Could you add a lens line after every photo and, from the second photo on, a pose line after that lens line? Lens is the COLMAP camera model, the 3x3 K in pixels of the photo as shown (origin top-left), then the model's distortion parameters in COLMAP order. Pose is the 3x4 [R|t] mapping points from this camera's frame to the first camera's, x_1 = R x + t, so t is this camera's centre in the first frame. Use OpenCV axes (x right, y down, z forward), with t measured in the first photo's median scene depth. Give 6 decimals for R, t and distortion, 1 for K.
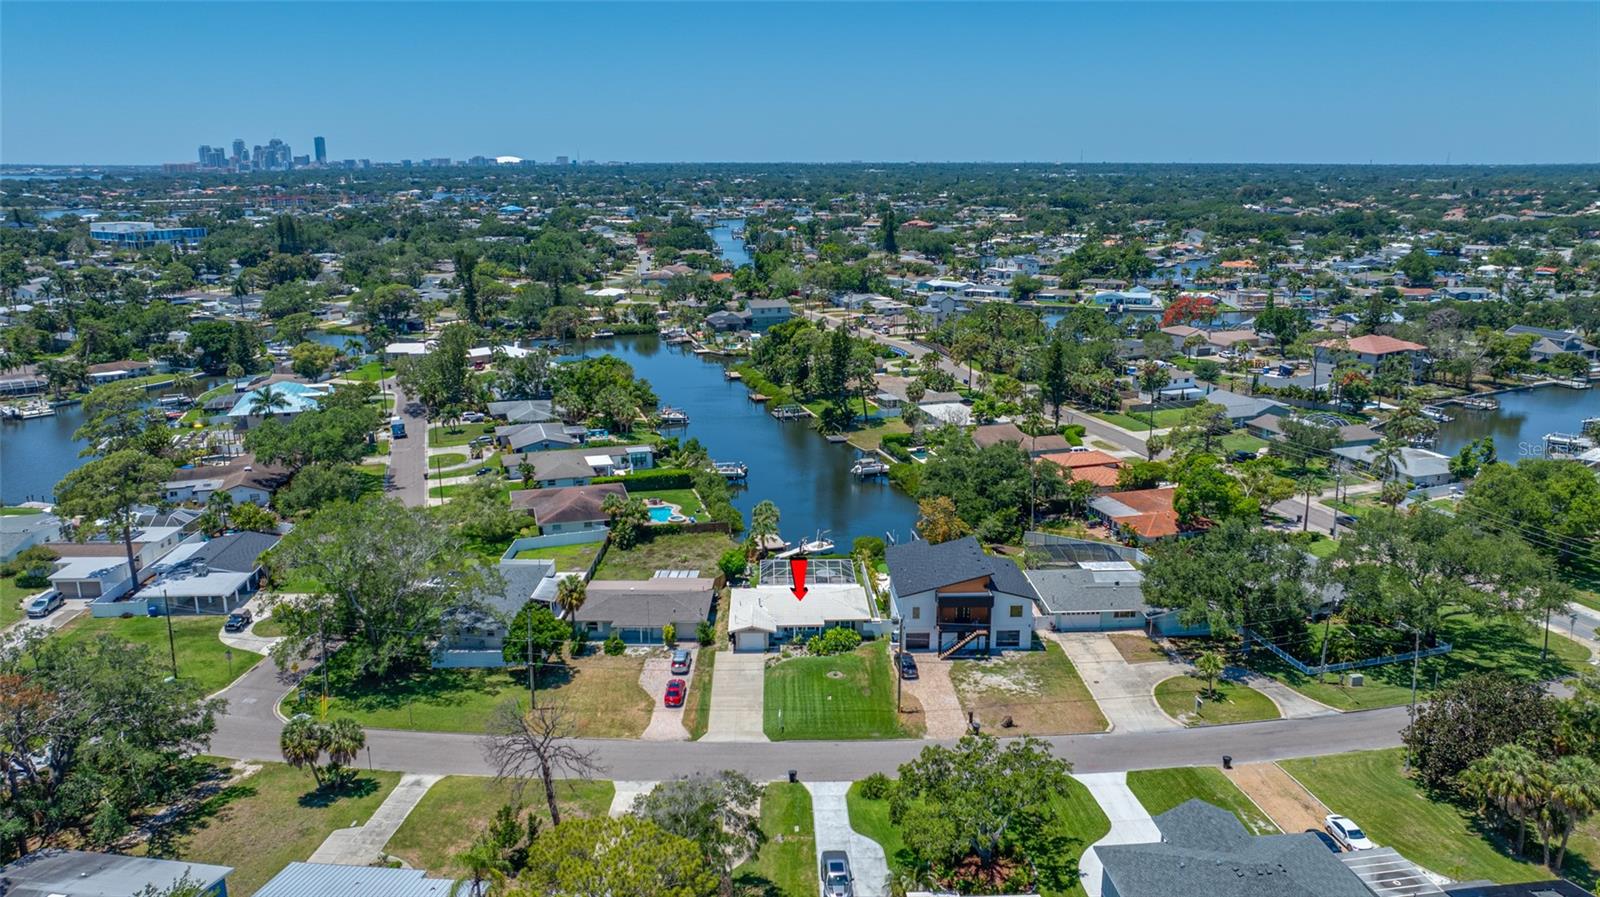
lens RADIAL K [[1128.1, 0, 805.1], [0, 1128.1, 454.6], [0, 0, 1]] dist [-0.015191, -0.001905]
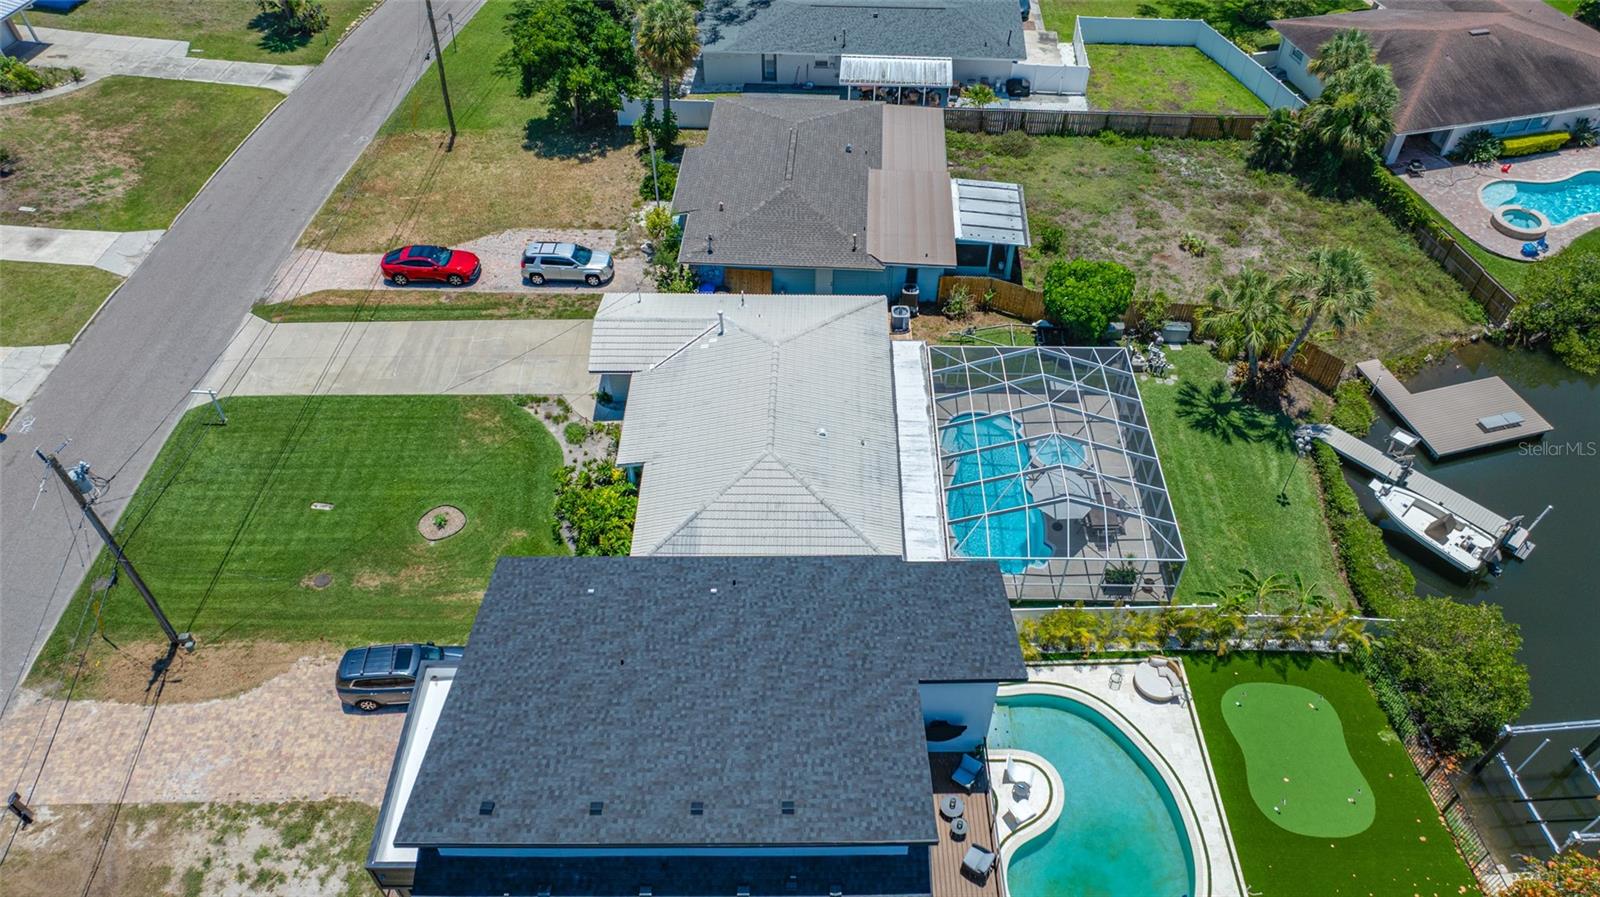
lens RADIAL K [[1145.8, 0, 800.0], [0, 1145.8, 448.5], [0, 0, 1]] dist [-0.057605, 0.075929]
pose [[-0.047751, 0.705885, -0.706715, 0.259660], [-0.252372, 0.676040, 0.692299, -0.110097], [0.966451, 0.211413, 0.145864, 1.005126]]
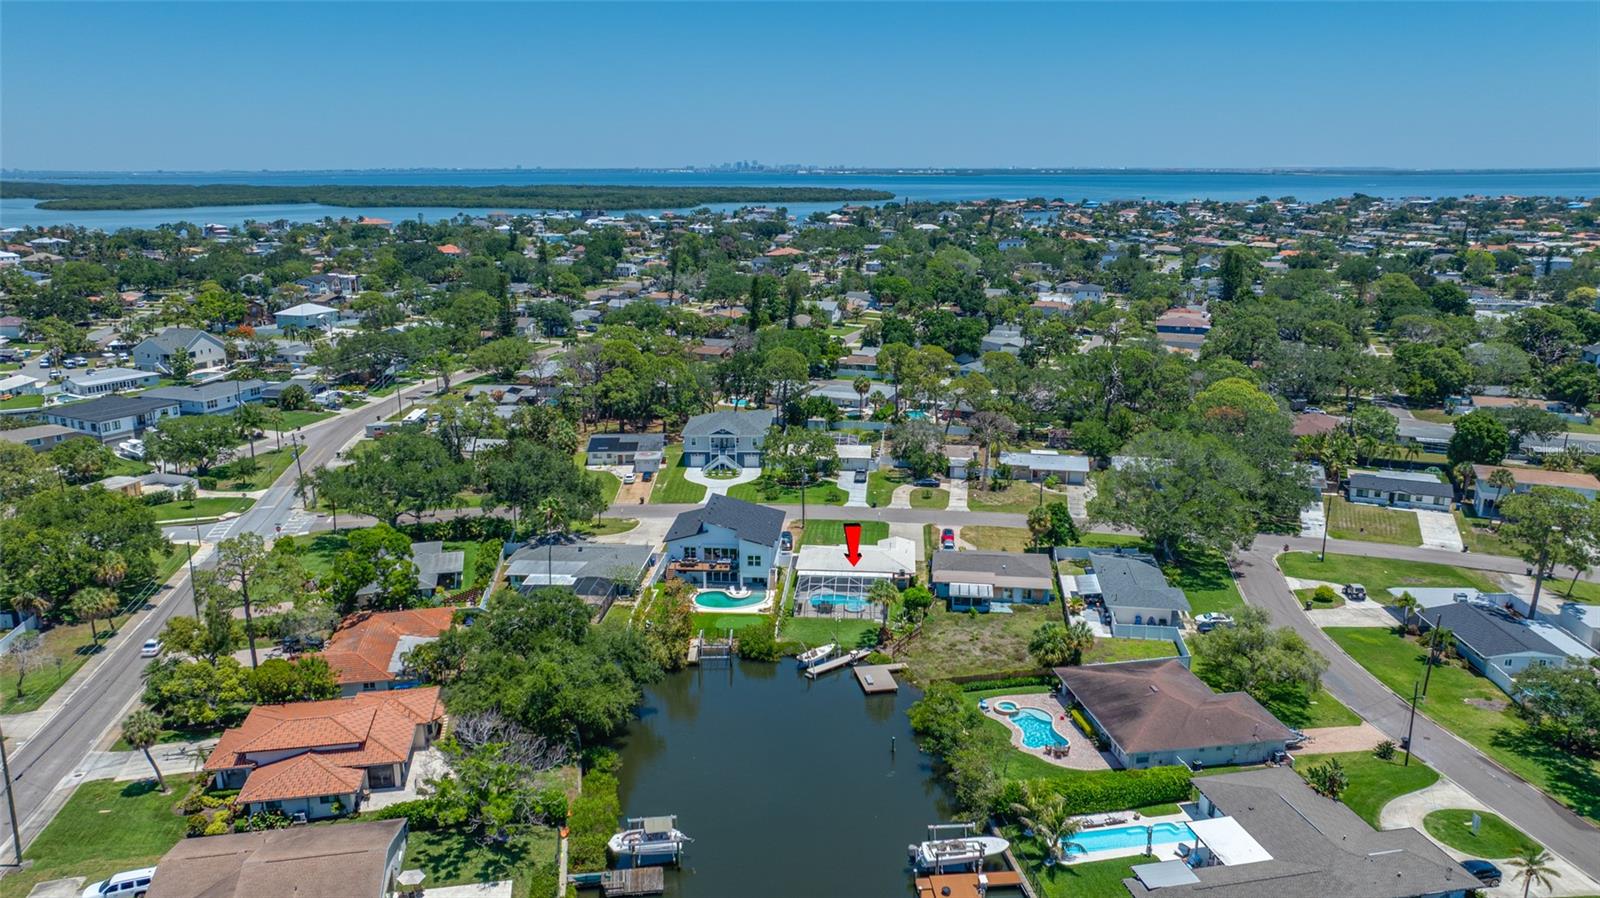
lens RADIAL K [[1128.1, 0, 805.1], [0, 1128.1, 455.1], [0, 0, 1]] dist [-0.015191, -0.001905]
pose [[-0.992180, -0.030332, 0.121072, -0.095649], [0.032374, 0.874282, 0.484337, -0.557862], [-0.120542, 0.484469, -0.866464, 2.065317]]
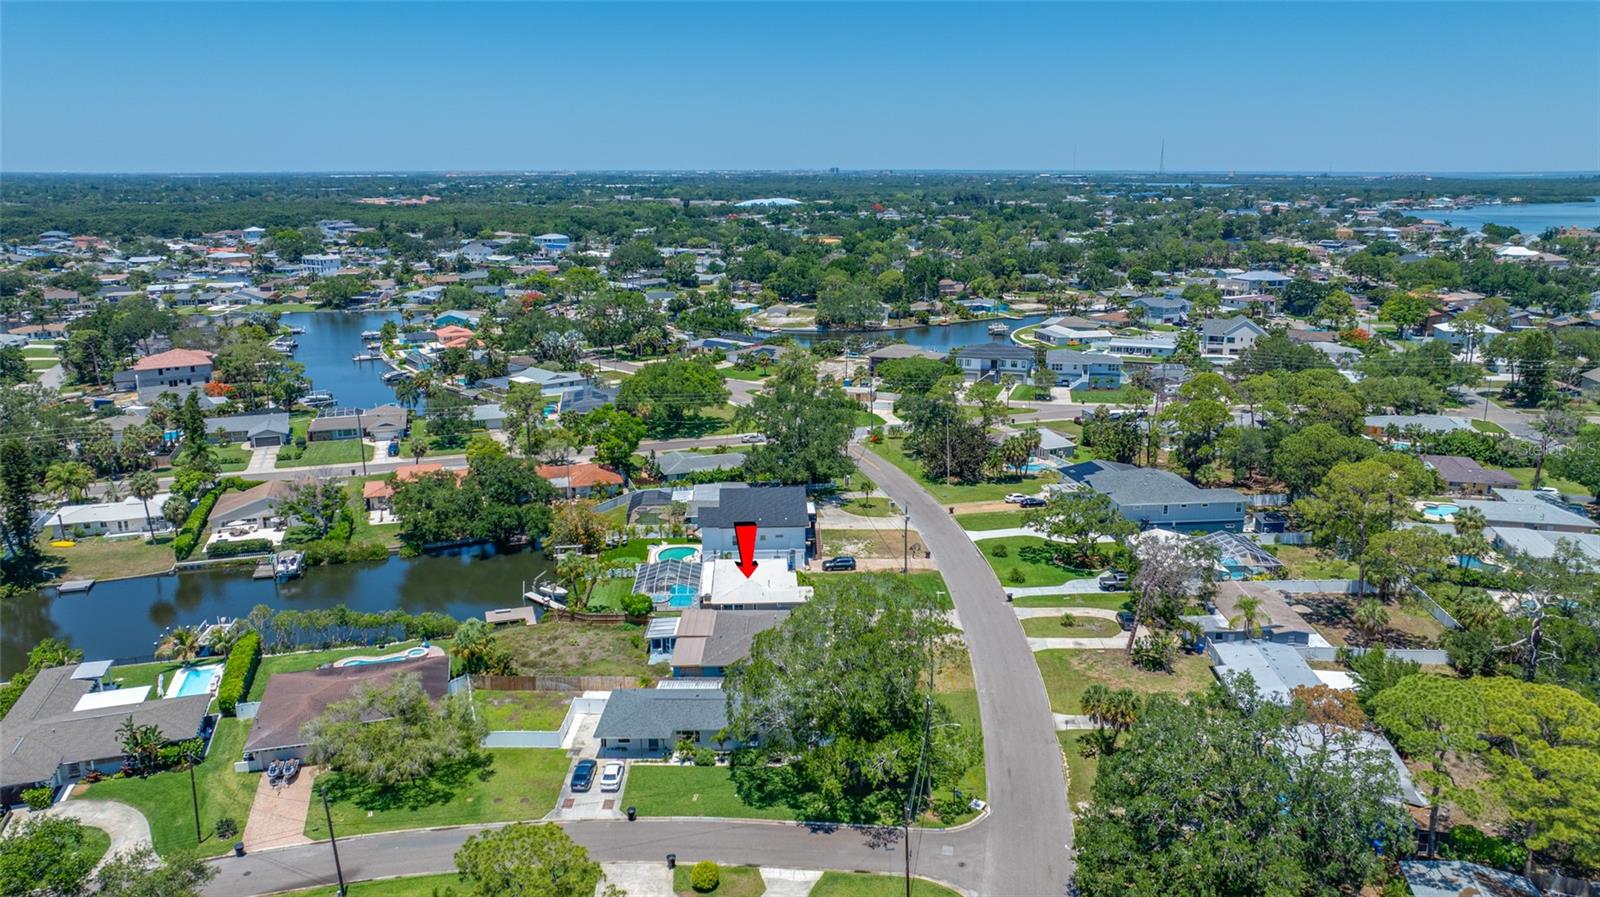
lens RADIAL K [[1128.1, 0, 805.1], [0, 1128.1, 454.6], [0, 0, 1]] dist [-0.015191, -0.001905]
pose [[-0.000290, -0.246792, 0.969069, -1.115051], [0.255790, 0.936811, 0.238653, -0.253083], [-0.966732, 0.247948, 0.062855, 0.890810]]
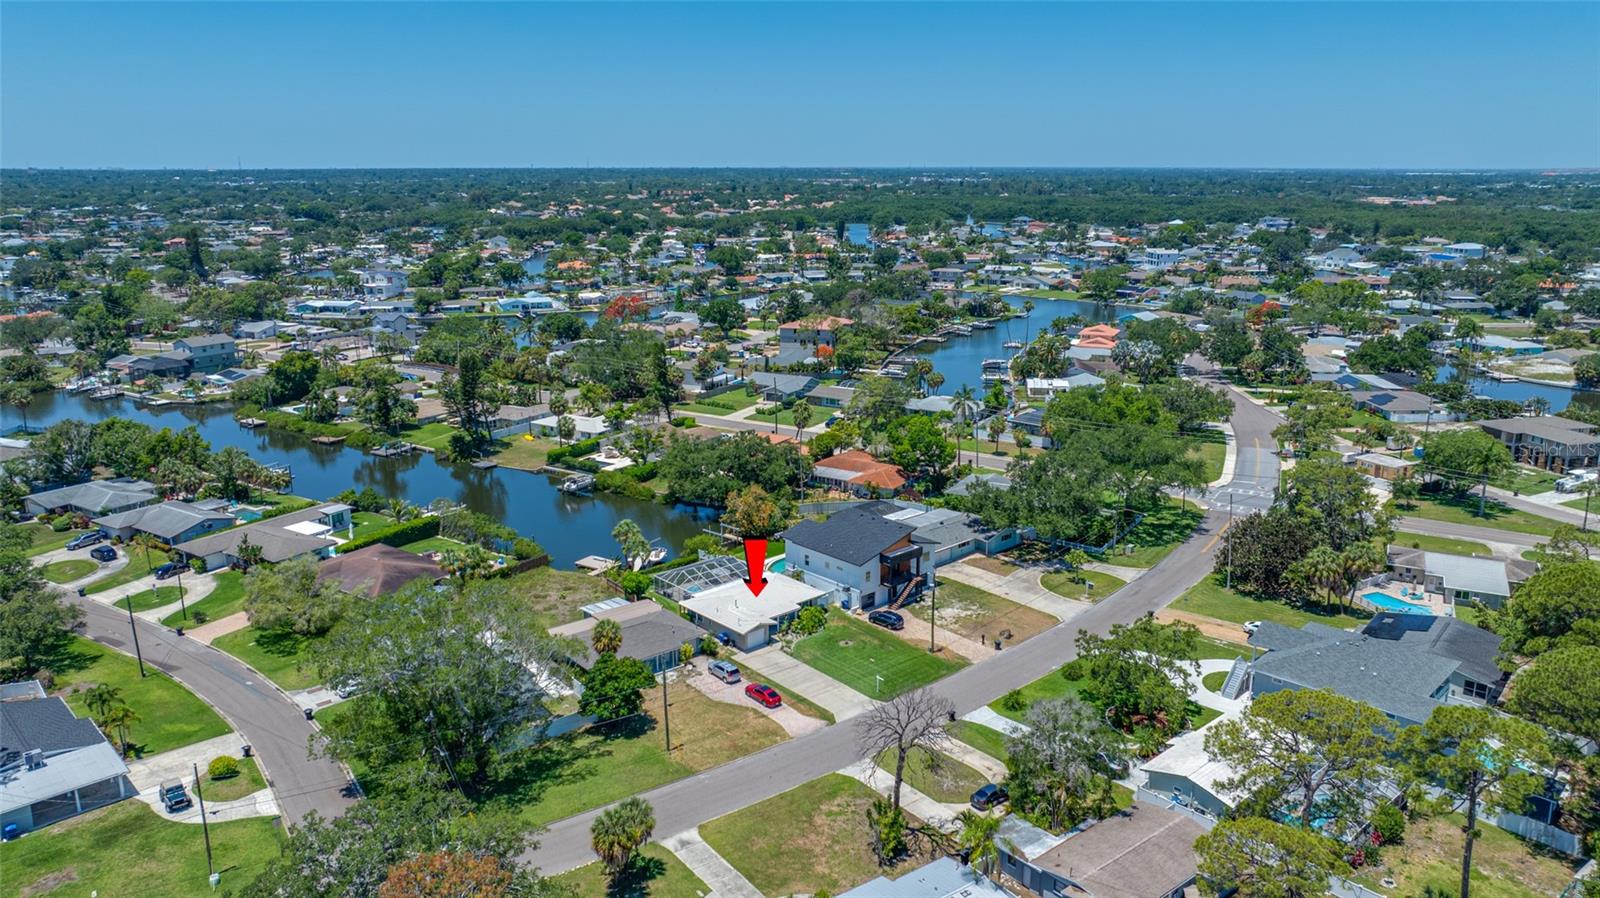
lens RADIAL K [[1128.1, 0, 805.1], [0, 1128.1, 455.1], [0, 0, 1]] dist [-0.015191, -0.001905]
pose [[0.764317, -0.159484, 0.624808, -0.643065], [0.161568, 0.985390, 0.053880, -0.053372], [-0.624272, 0.059768, 0.778917, 0.135295]]
